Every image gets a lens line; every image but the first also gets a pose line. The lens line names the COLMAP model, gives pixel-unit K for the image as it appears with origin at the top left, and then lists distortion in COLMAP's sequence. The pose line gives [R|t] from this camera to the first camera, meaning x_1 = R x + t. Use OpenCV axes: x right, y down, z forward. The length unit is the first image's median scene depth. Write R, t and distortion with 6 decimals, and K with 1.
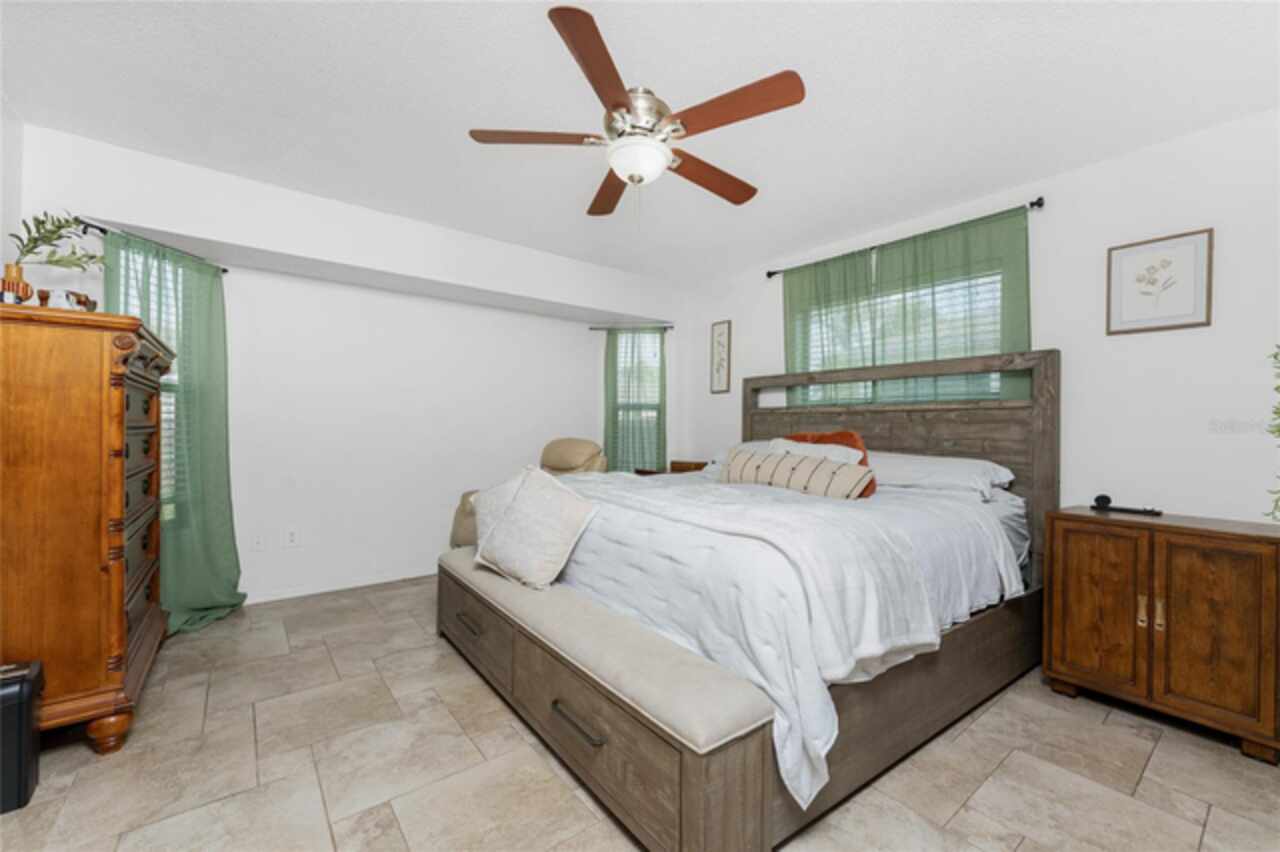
lens RADIAL K [[507.4, 0, 635.2], [0, 507.4, 425.1], [0, 0, 1]] dist [0.001167, 0.000273]
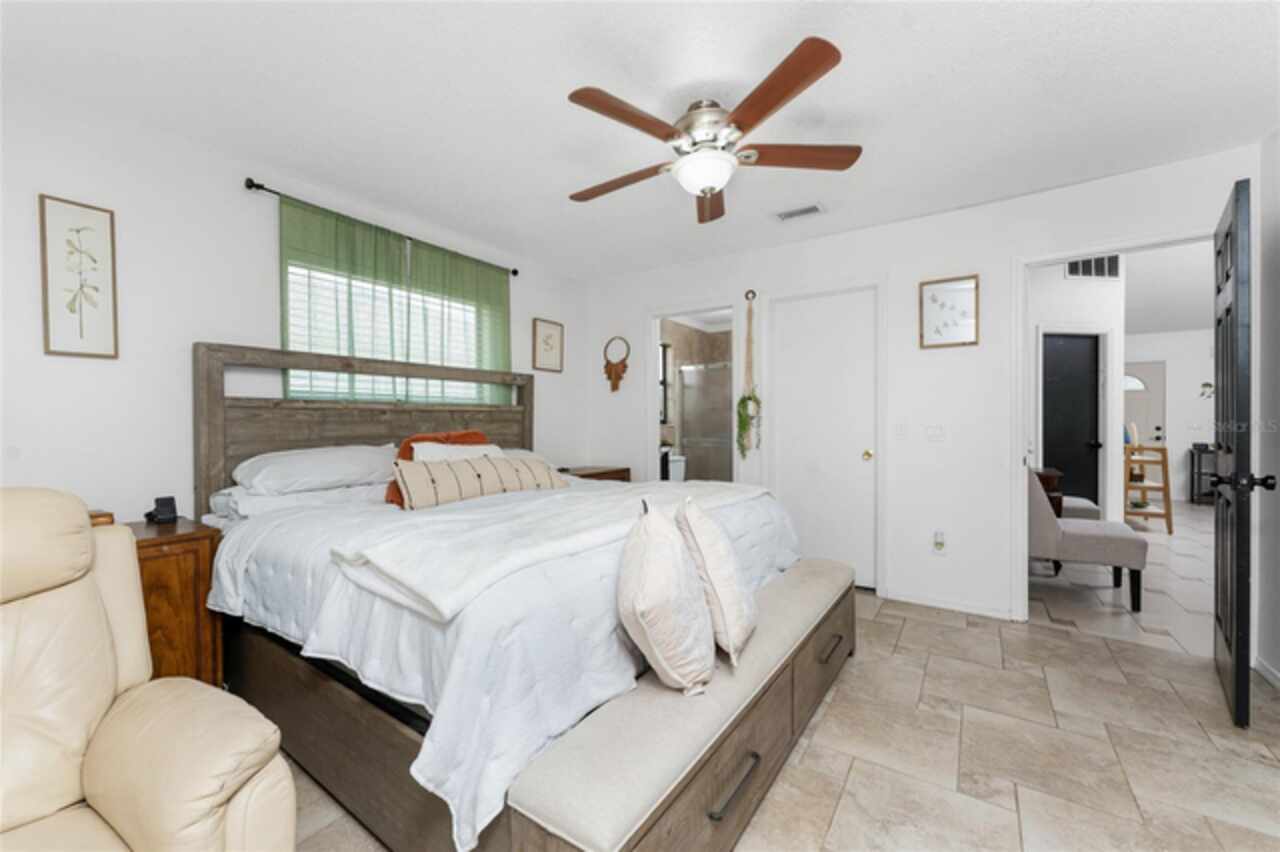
lens RADIAL K [[507.4, 0, 637.4], [0, 507.4, 429.2], [0, 0, 1]] dist [0.001167, 0.000273]
pose [[-0.303541, -0.024260, 0.952509, -0.578569], [-0.005315, 0.999703, 0.023768, -0.016198], [-0.952803, 0.002152, -0.303580, 0.889032]]
